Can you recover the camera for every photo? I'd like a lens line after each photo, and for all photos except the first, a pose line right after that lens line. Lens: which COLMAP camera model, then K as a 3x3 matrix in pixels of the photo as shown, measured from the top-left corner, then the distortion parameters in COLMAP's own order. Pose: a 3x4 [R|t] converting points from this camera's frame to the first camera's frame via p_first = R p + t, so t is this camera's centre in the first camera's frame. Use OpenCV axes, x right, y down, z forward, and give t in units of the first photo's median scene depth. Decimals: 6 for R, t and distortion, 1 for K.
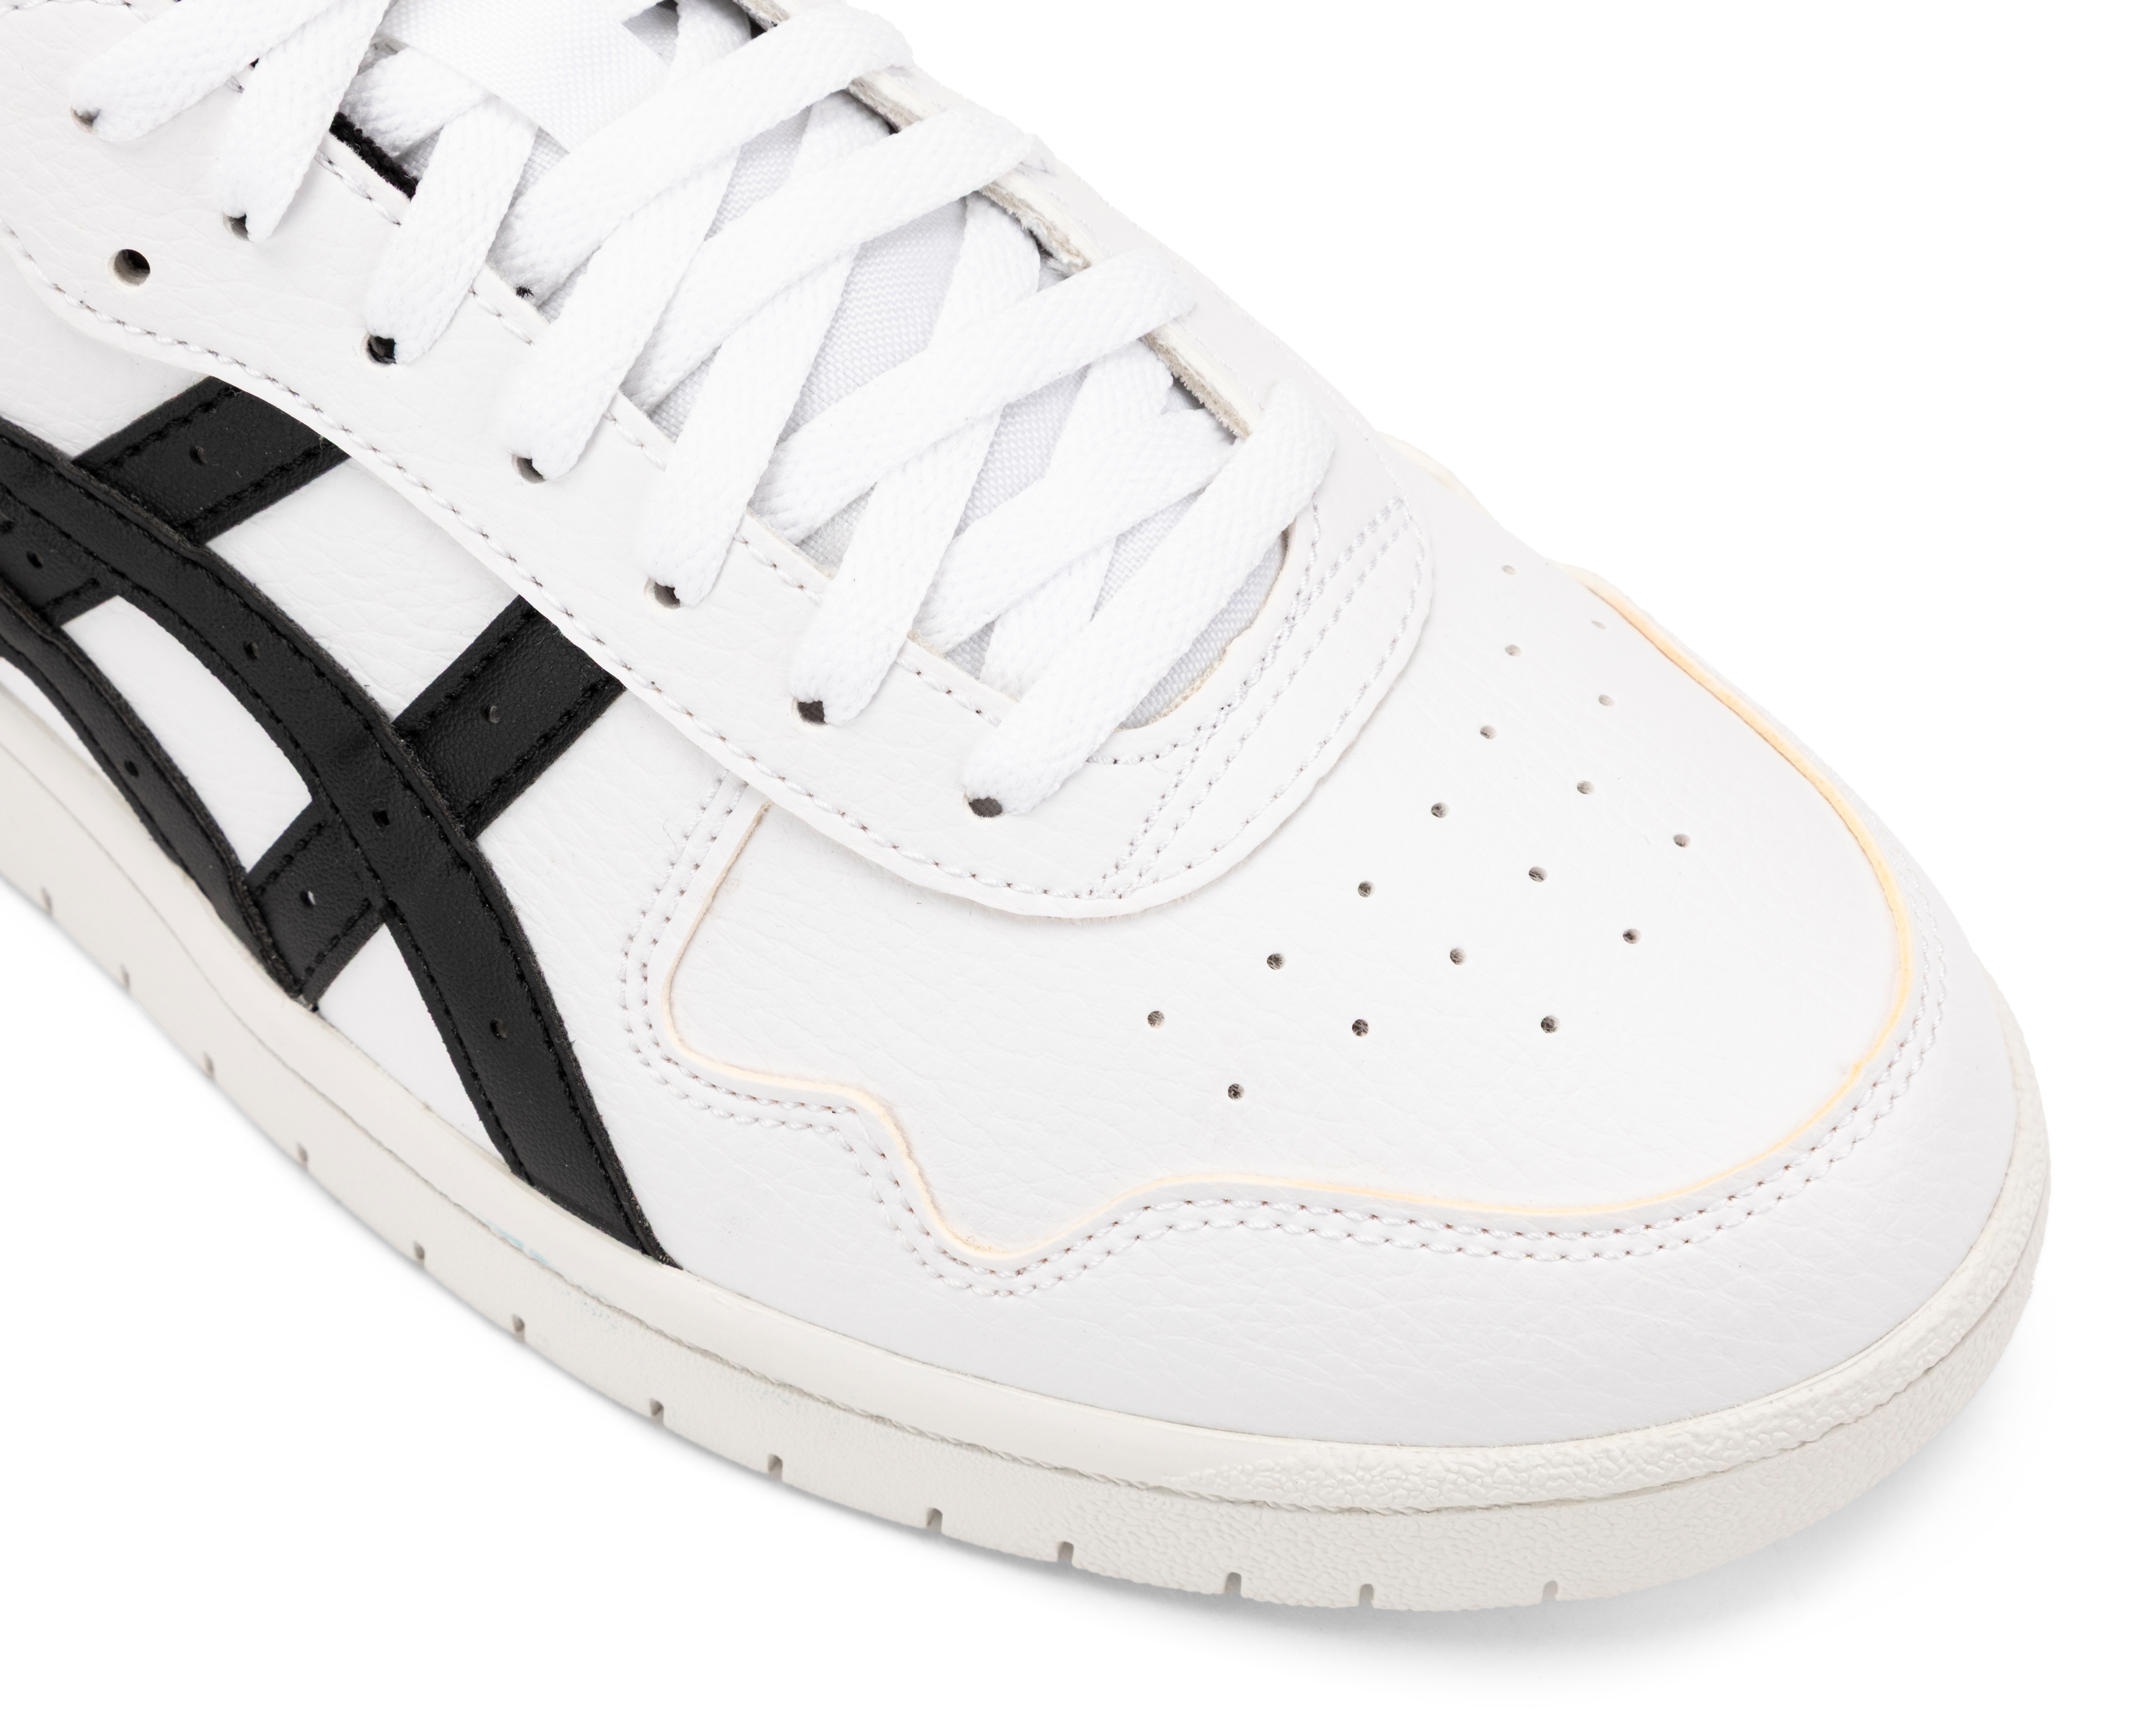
lens RADIAL K [[5912.0, 0, 1070.9], [0, 5912.0, 858.2], [0, 0, 1]] dist [-0.118459, 0.000000]
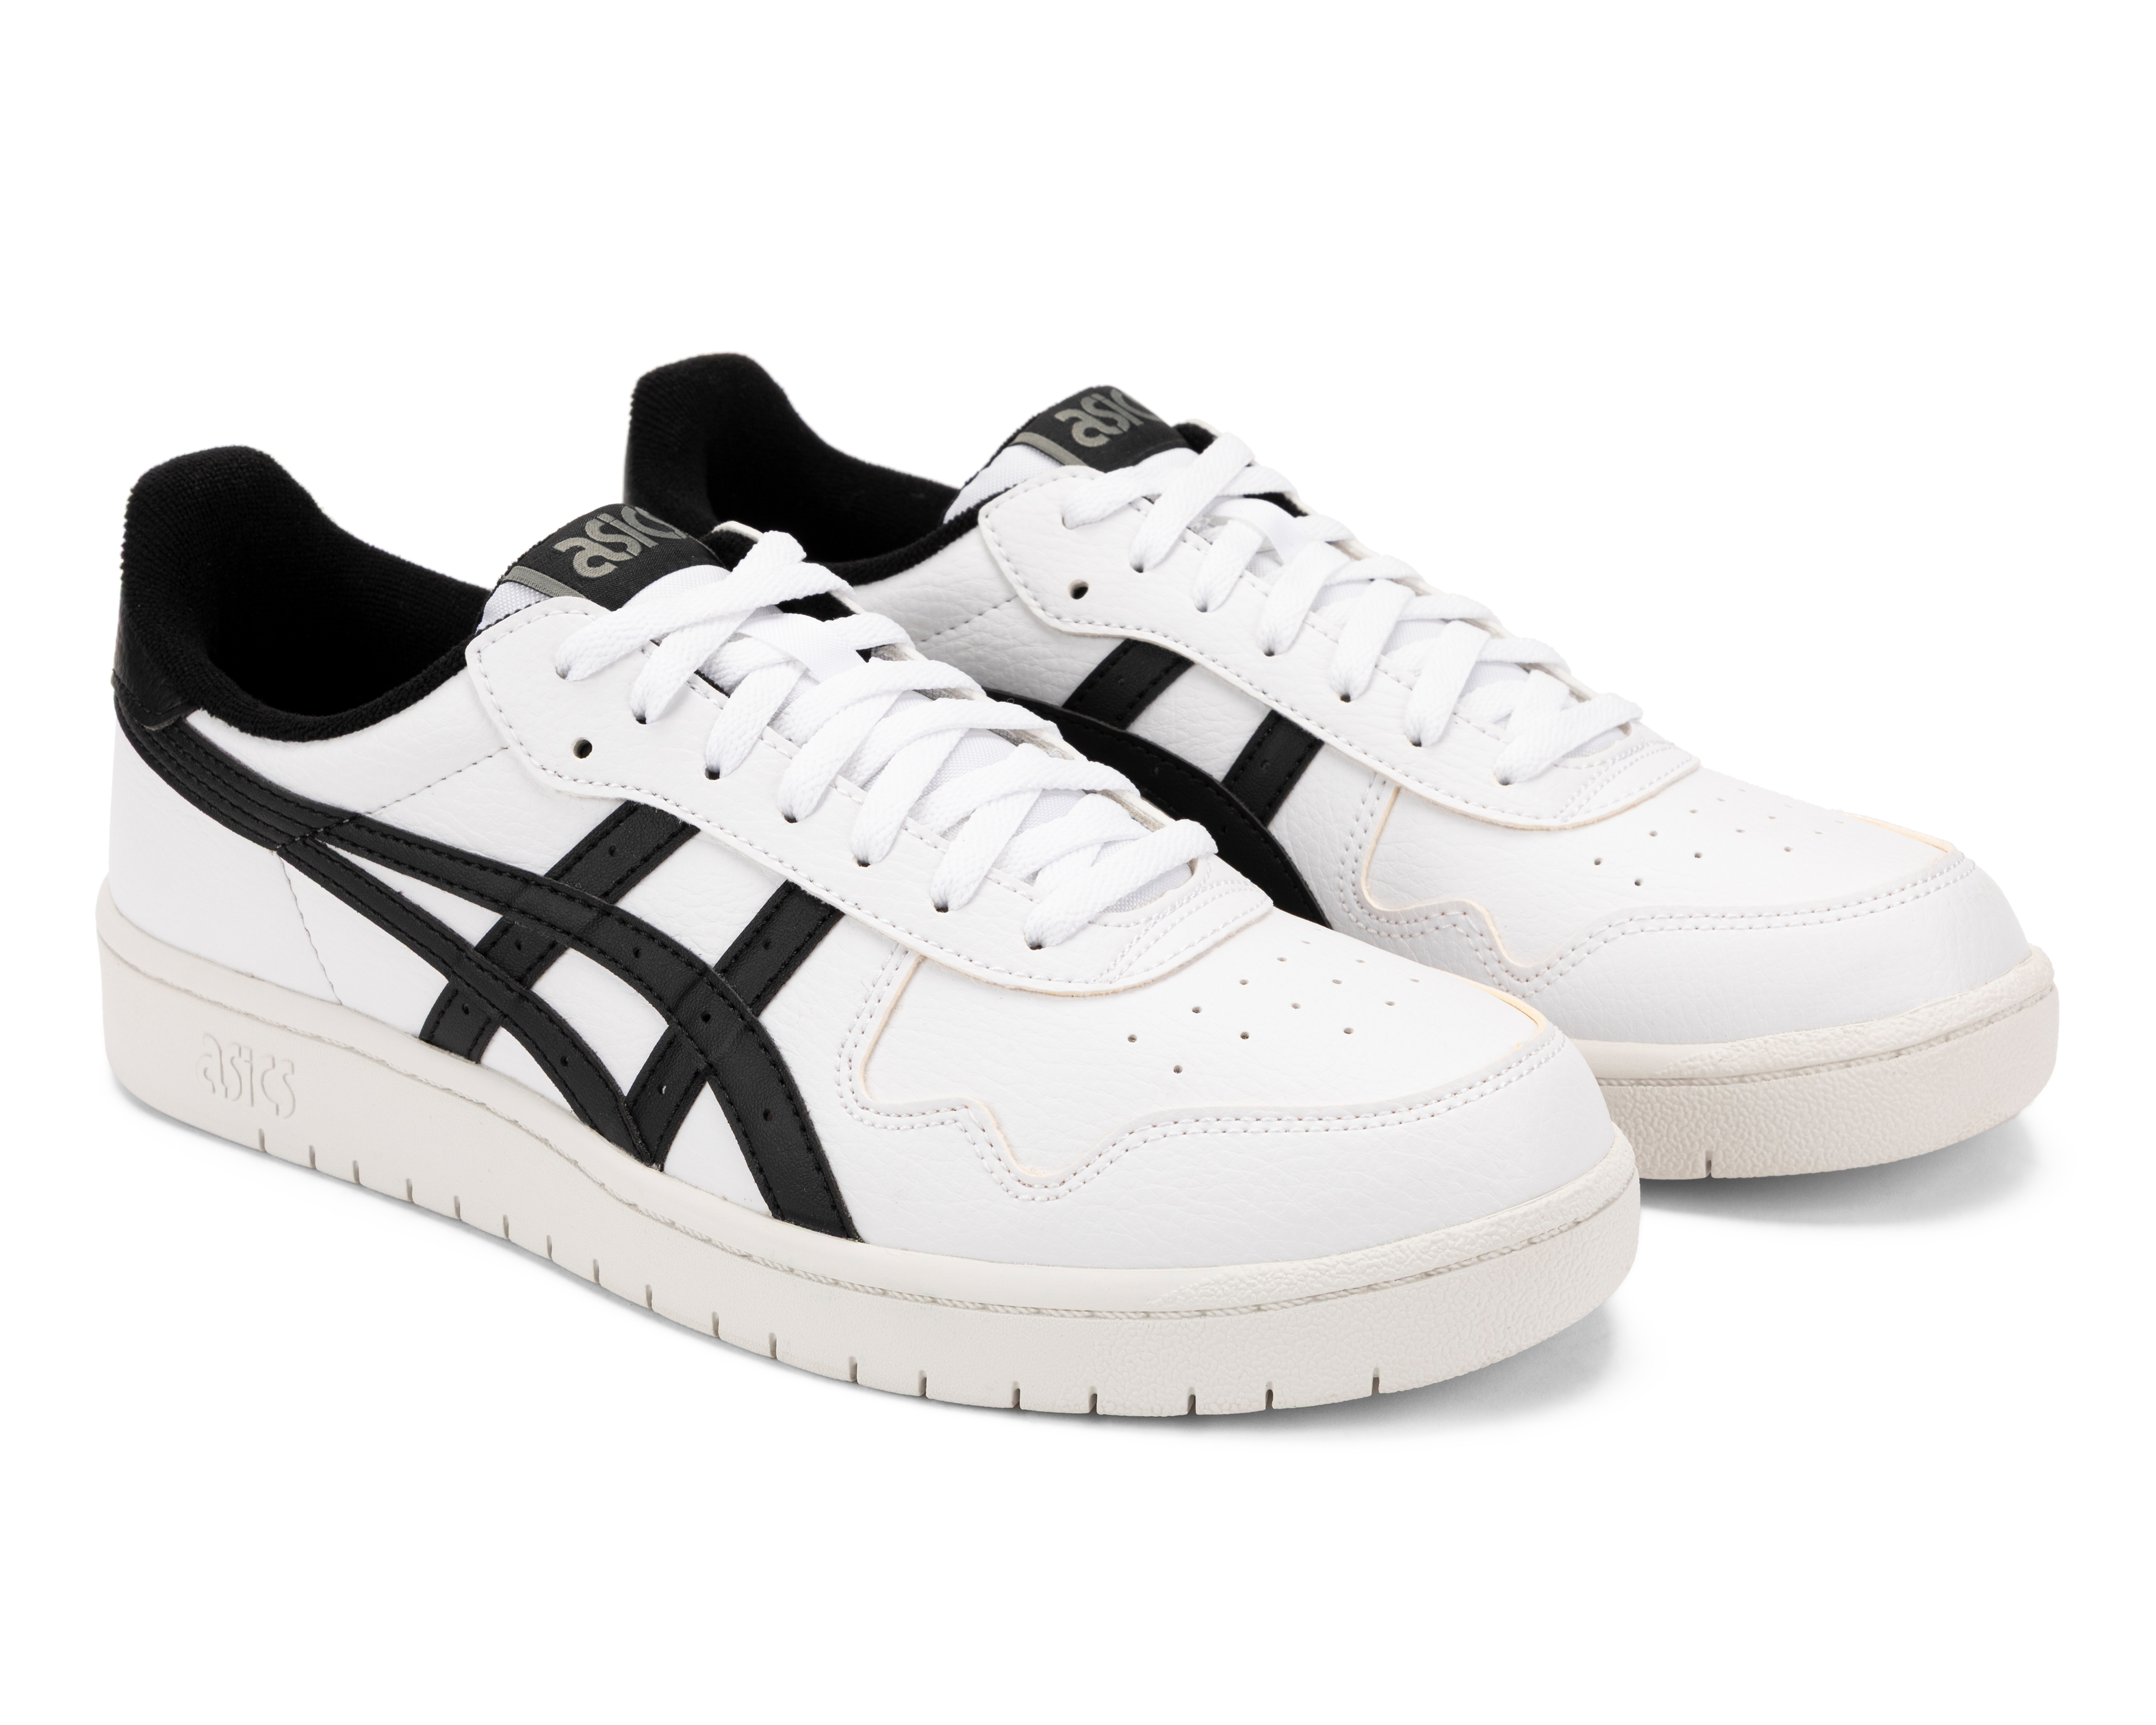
lens RADIAL K [[3987.7, 0, 1084.8], [0, 3987.7, 862.6], [0, 0, 1]] dist [-0.029715, 0.000000]
pose [[0.999517, -0.027147, 0.015137, -0.017241], [0.030841, 0.805776, -0.591417, 0.700719], [0.003859, 0.591598, 0.806224, -0.023812]]
